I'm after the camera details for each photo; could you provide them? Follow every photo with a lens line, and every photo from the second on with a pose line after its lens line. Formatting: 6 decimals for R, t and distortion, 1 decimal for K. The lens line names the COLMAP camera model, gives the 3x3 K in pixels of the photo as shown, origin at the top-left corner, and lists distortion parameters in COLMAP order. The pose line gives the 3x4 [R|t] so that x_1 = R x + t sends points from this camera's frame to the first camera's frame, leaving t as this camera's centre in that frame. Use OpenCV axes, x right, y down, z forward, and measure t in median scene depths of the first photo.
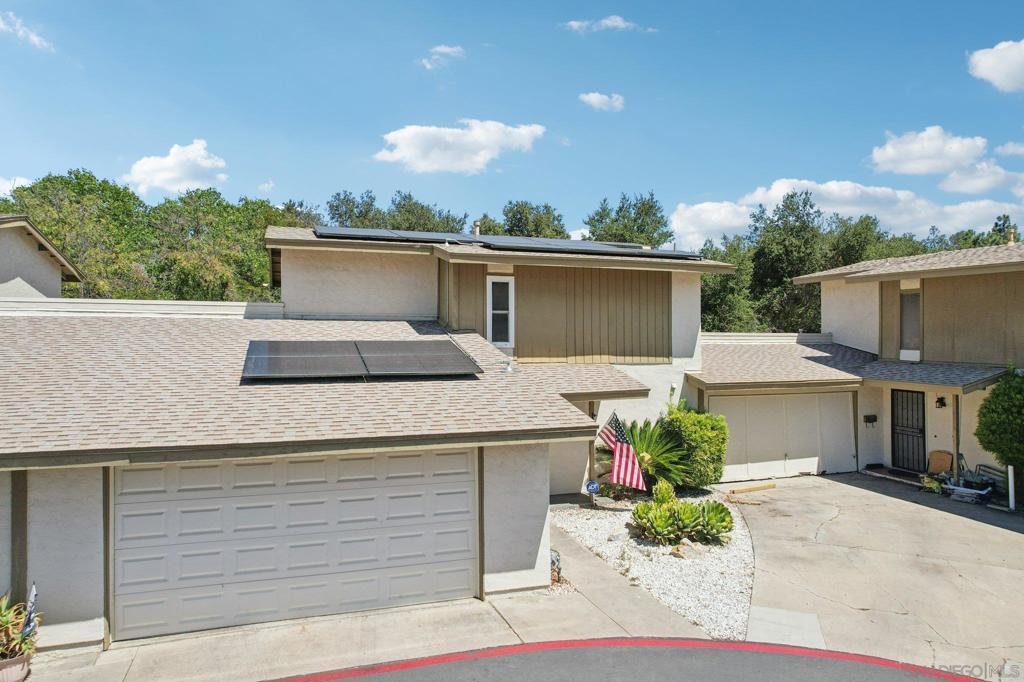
lens RADIAL K [[679.1, 0, 508.1], [0, 679.1, 337.8], [0, 0, 1]] dist [-0.093153, 0.091788]
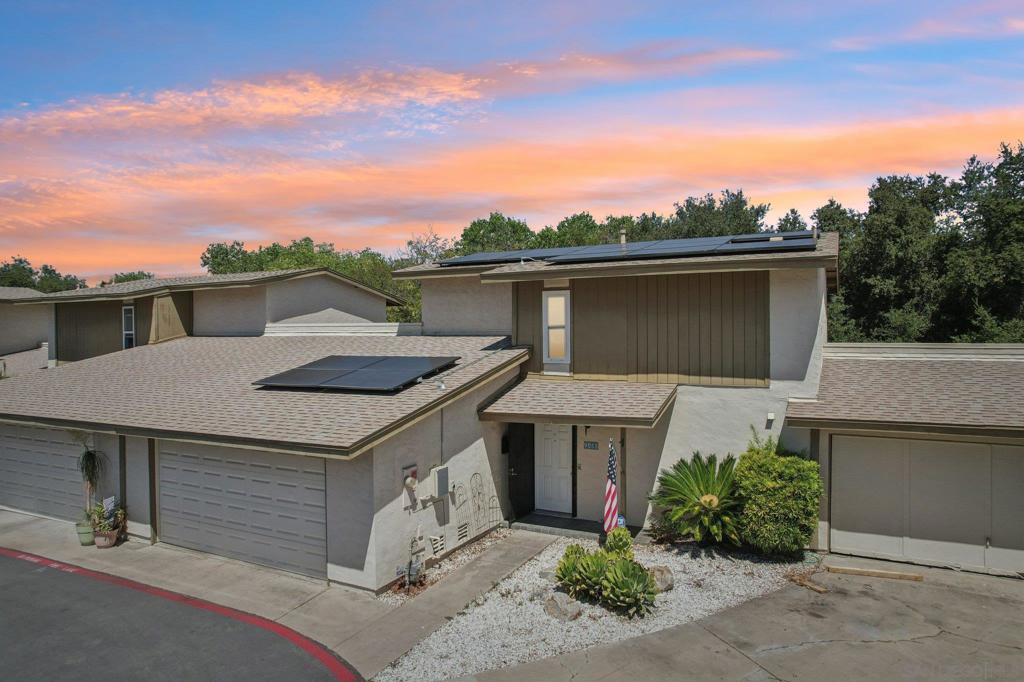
lens RADIAL K [[663.2, 0, 512.0], [0, 663.2, 341.0], [0, 0, 1]] dist [-0.090450, 0.086258]
pose [[0.686817, 0.002009, -0.726828, 0.645606], [0.009957, 0.999876, 0.012172, -0.030520], [0.726762, -0.015597, 0.686712, 0.287094]]
